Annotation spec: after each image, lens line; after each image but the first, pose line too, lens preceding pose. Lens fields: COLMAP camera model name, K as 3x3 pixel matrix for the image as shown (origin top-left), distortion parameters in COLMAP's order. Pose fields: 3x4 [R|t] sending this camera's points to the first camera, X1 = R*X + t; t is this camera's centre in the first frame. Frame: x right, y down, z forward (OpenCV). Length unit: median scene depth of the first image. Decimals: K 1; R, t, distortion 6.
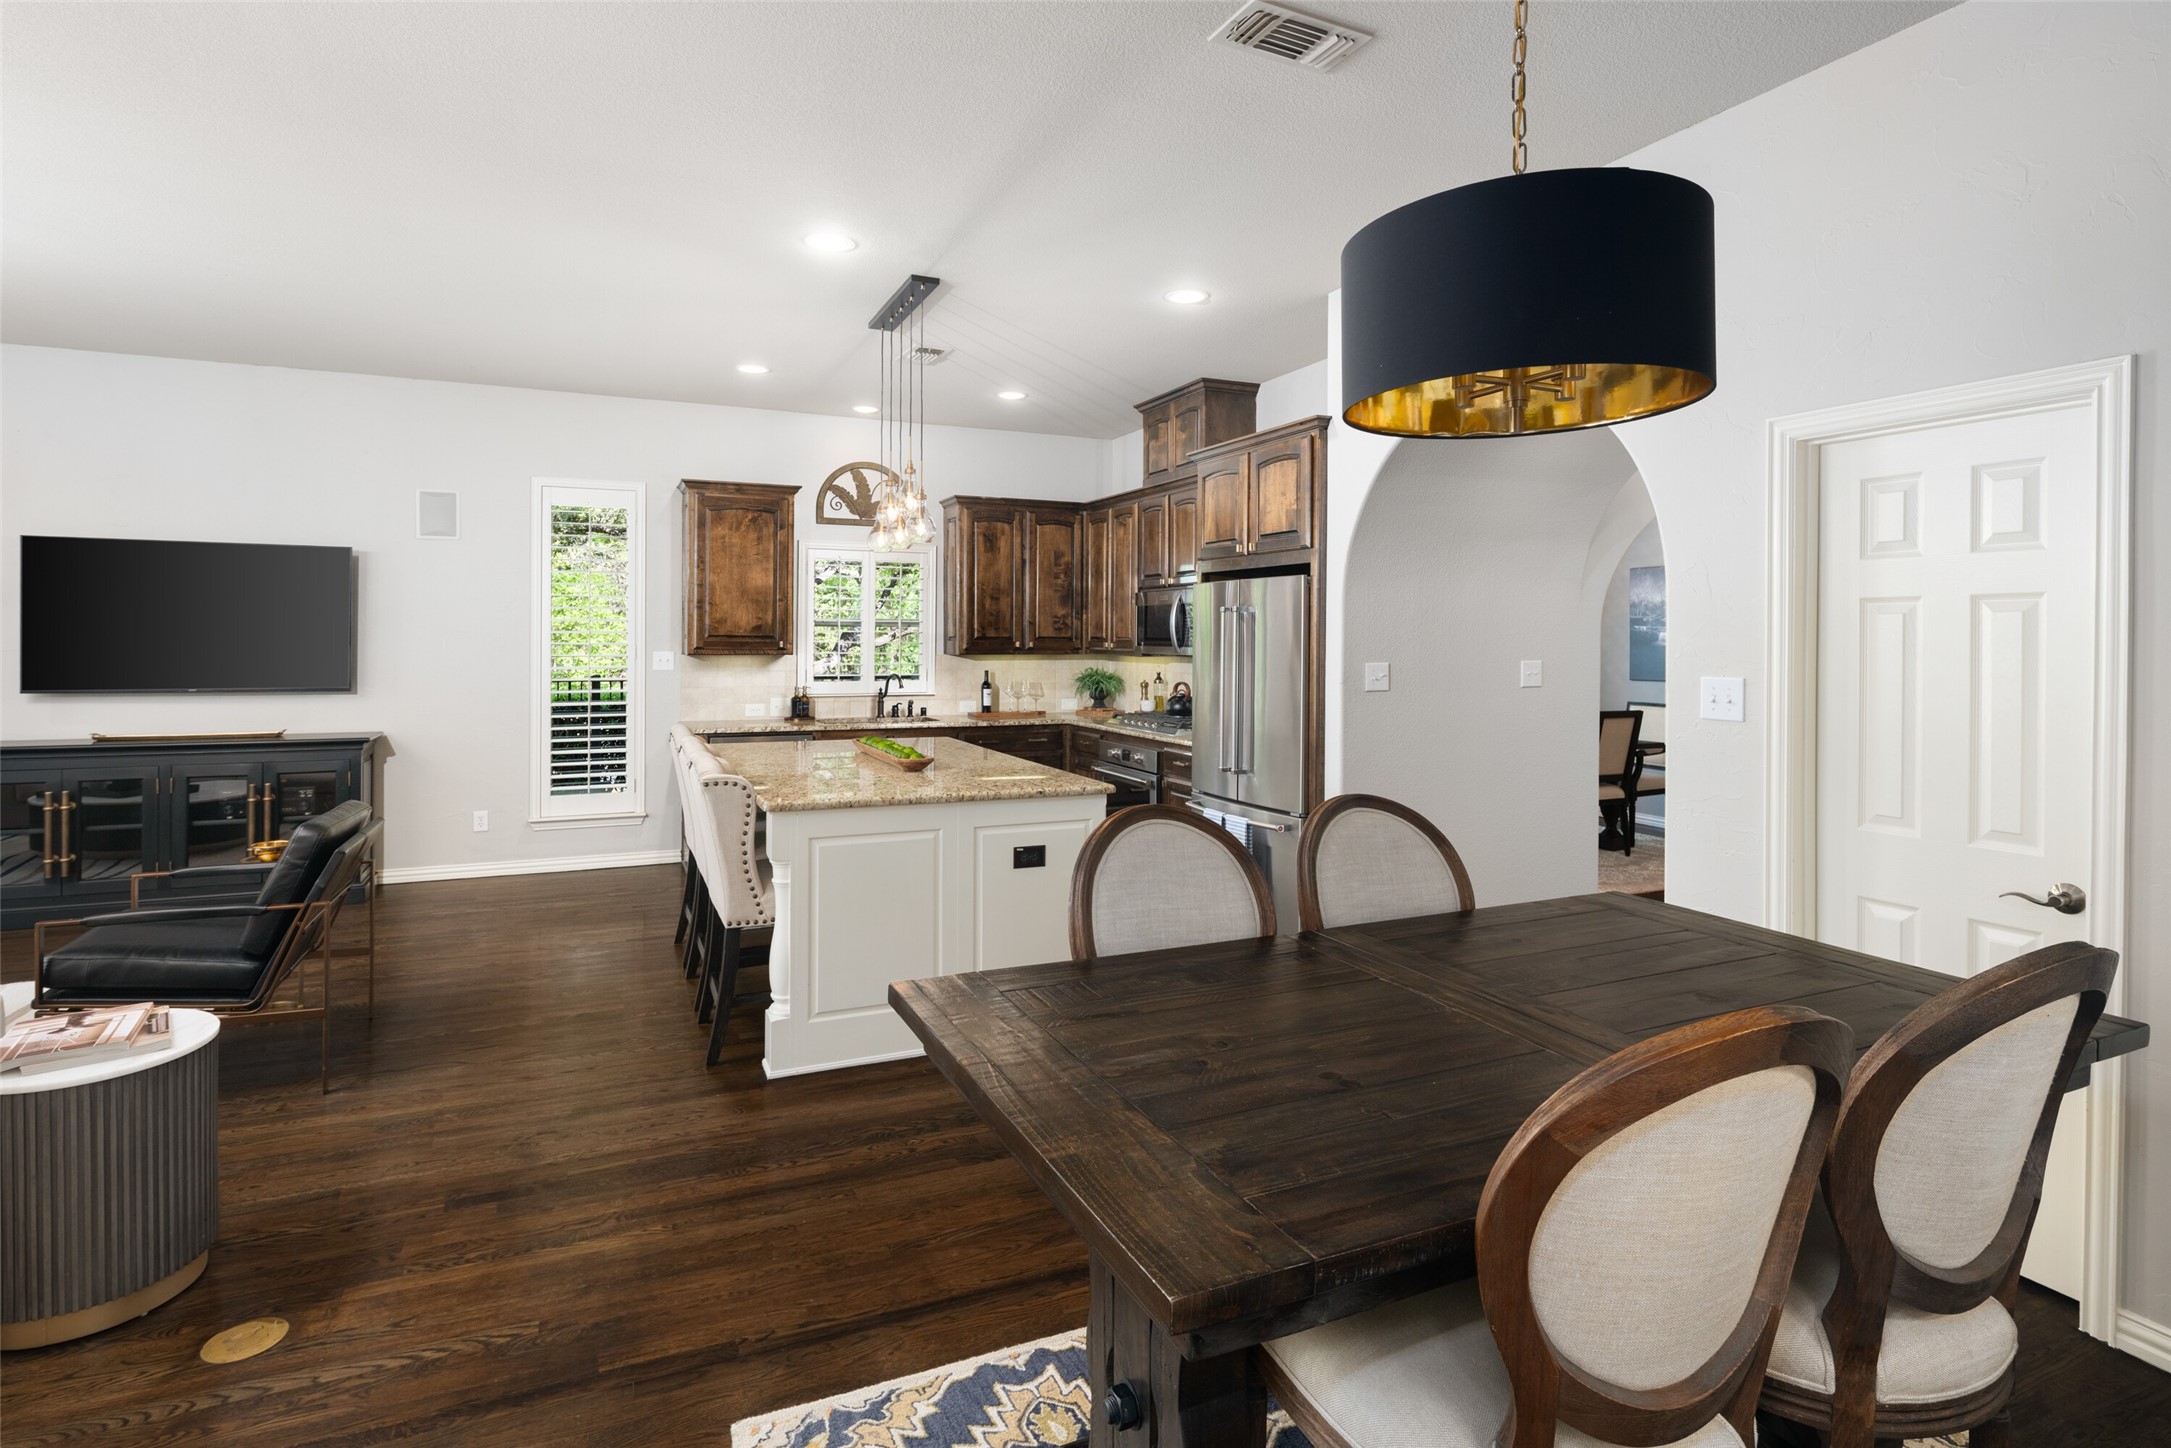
lens RADIAL K [[1039.1, 0, 1089.6], [0, 1039.1, 646.2], [0, 0, 1]] dist [0.004402, -0.000555]
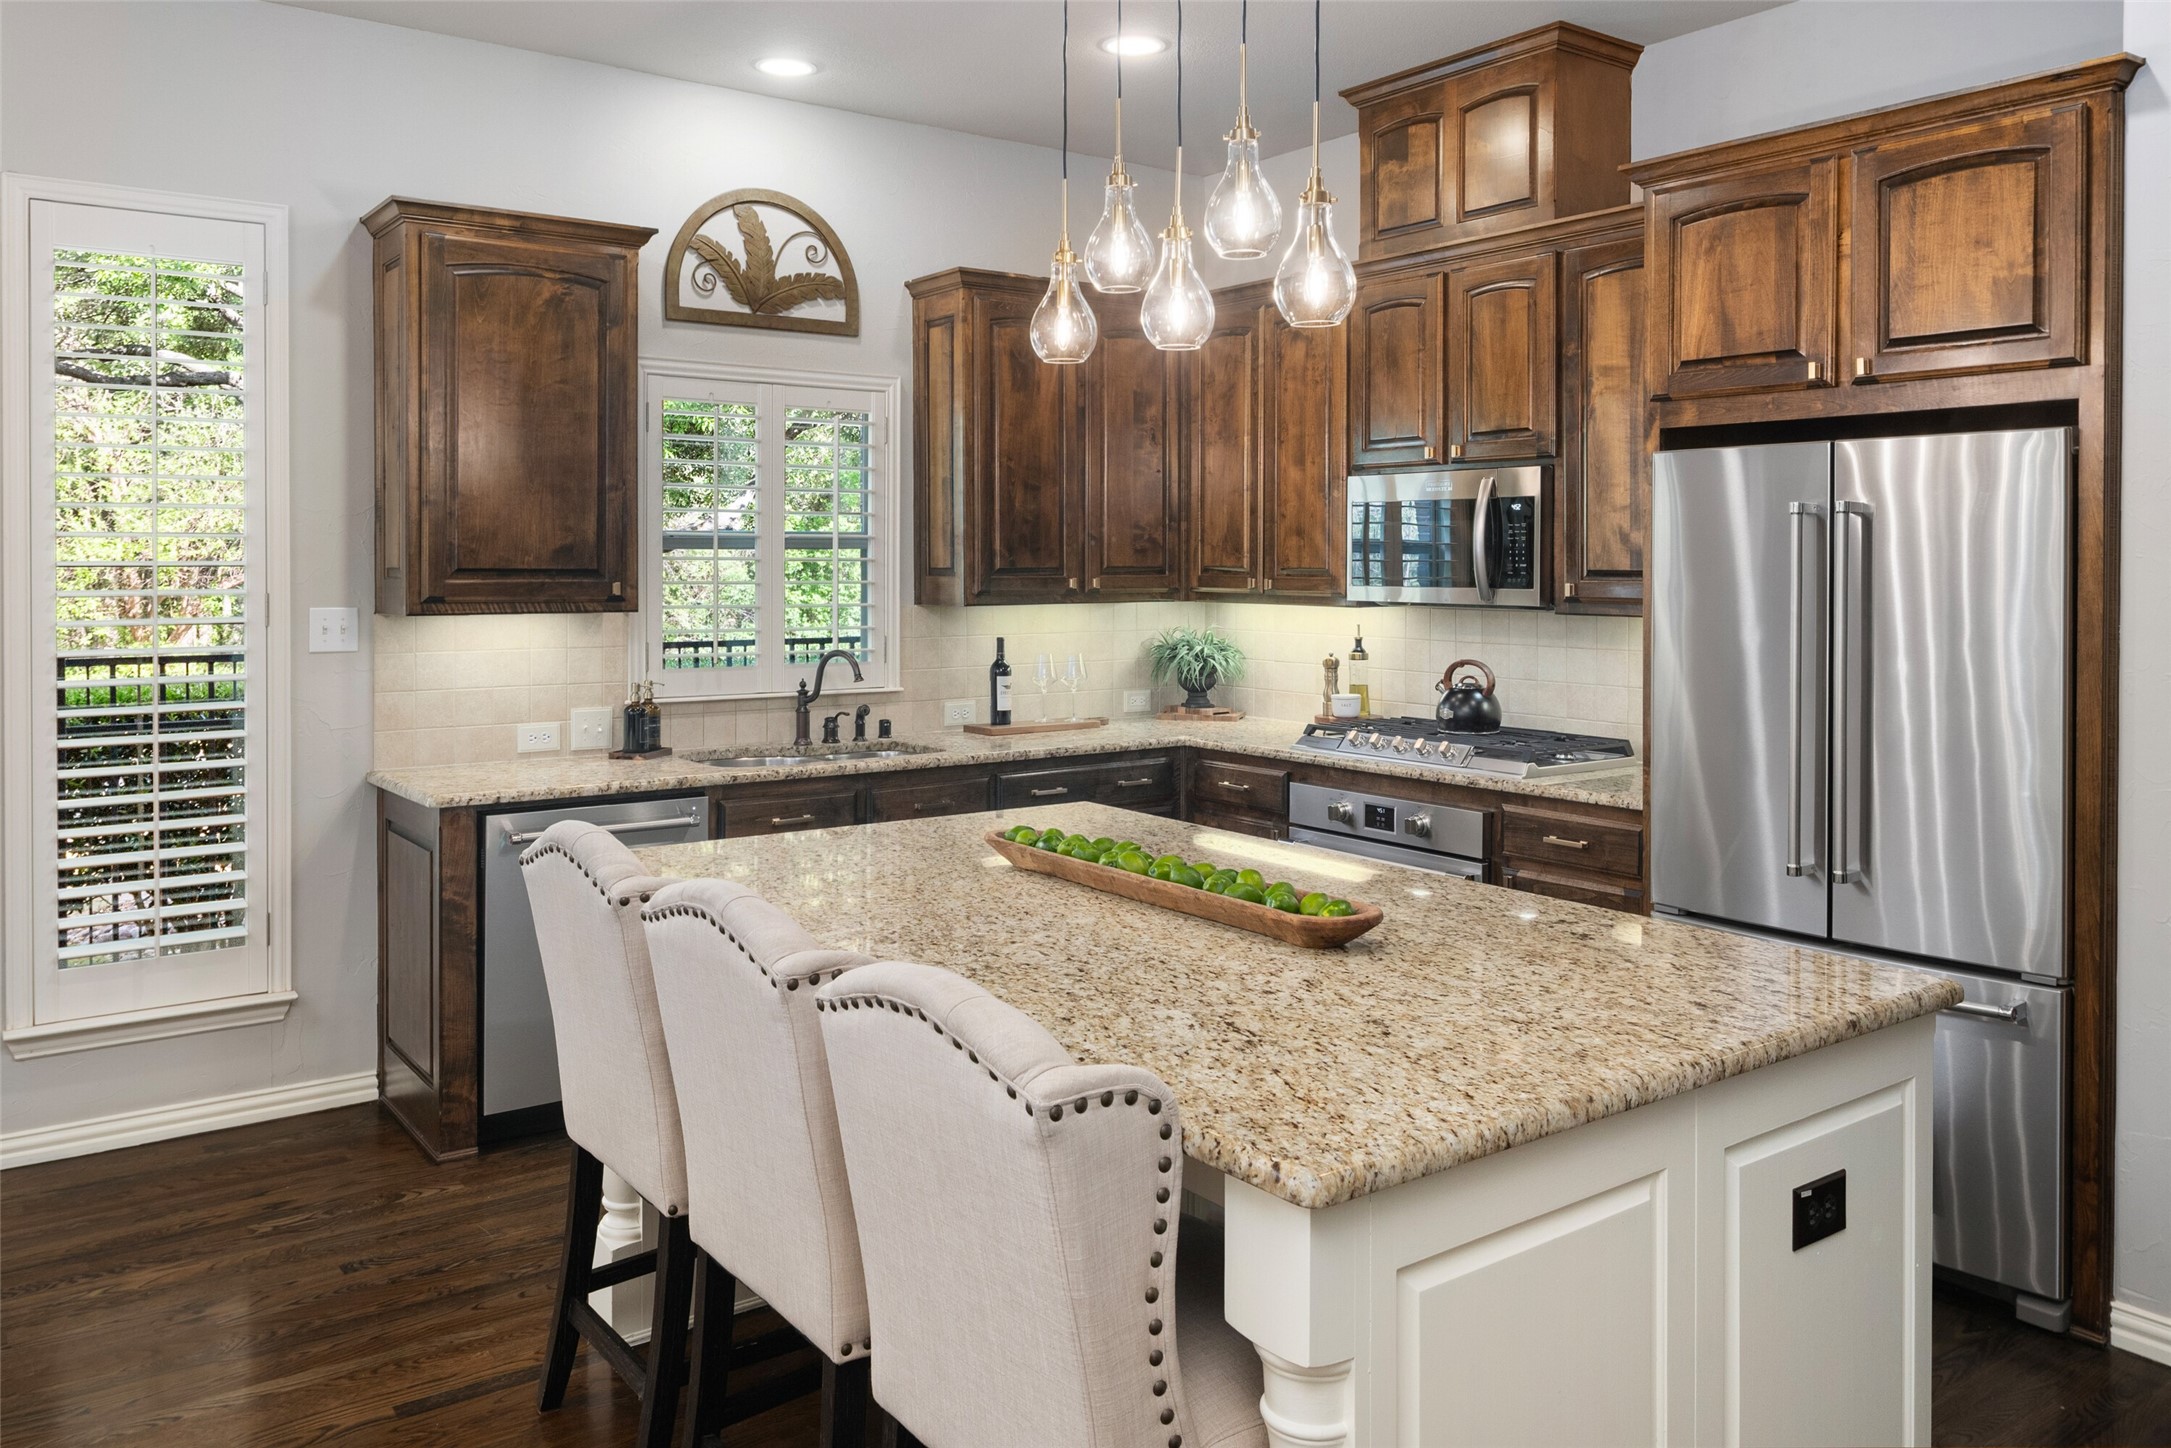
lens RADIAL K [[1607.2, 0, 1072.2], [0, 1607.2, 588.8], [0, 0, 1]] dist [0.010747, 0.004155]
pose [[0.983502, -0.006591, 0.180778, -0.226221], [0.004995, 0.999944, 0.009278, -0.006810], [-0.180829, -0.008222, 0.983480, 0.291522]]
